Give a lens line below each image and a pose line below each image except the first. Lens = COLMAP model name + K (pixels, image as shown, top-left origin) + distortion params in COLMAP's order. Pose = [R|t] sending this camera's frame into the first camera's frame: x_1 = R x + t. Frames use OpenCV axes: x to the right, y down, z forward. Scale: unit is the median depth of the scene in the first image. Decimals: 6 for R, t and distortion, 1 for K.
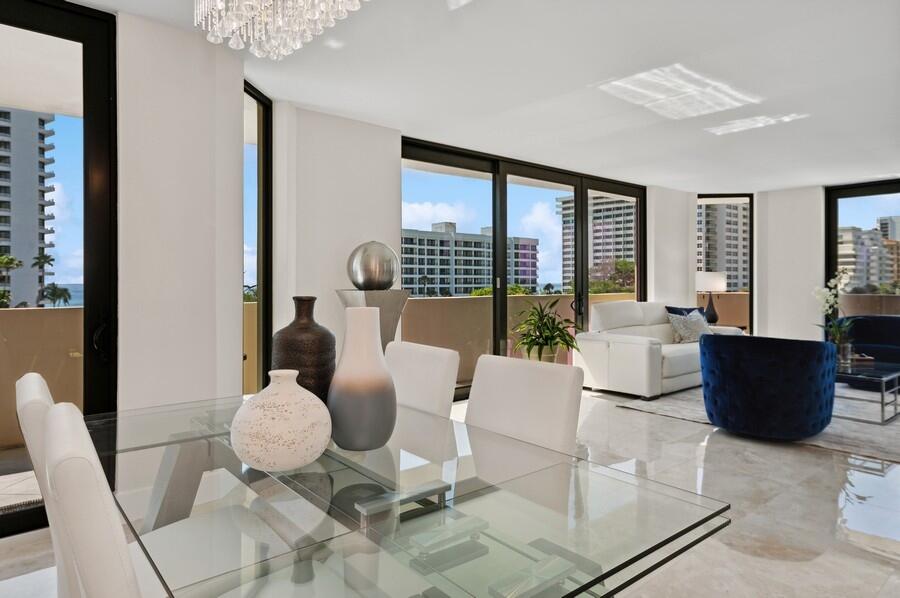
lens RADIAL K [[555.4, 0, 453.1], [0, 555.4, 278.2], [0, 0, 1]] dist [0.006838, 0.007359]
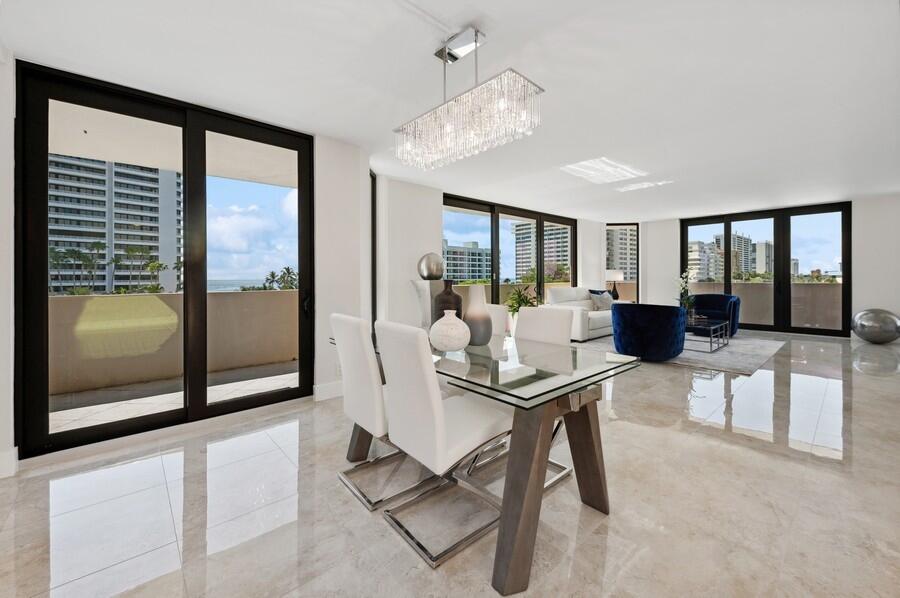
lens RADIAL K [[357.5, 0, 451.3], [0, 357.5, 281.0], [0, 0, 1]] dist [0.004285, -0.000811]
pose [[0.999824, -0.005463, 0.017966, -0.056208], [0.005164, 0.999848, 0.016637, 0.003021], [-0.018054, -0.016541, 0.999700, -0.086098]]
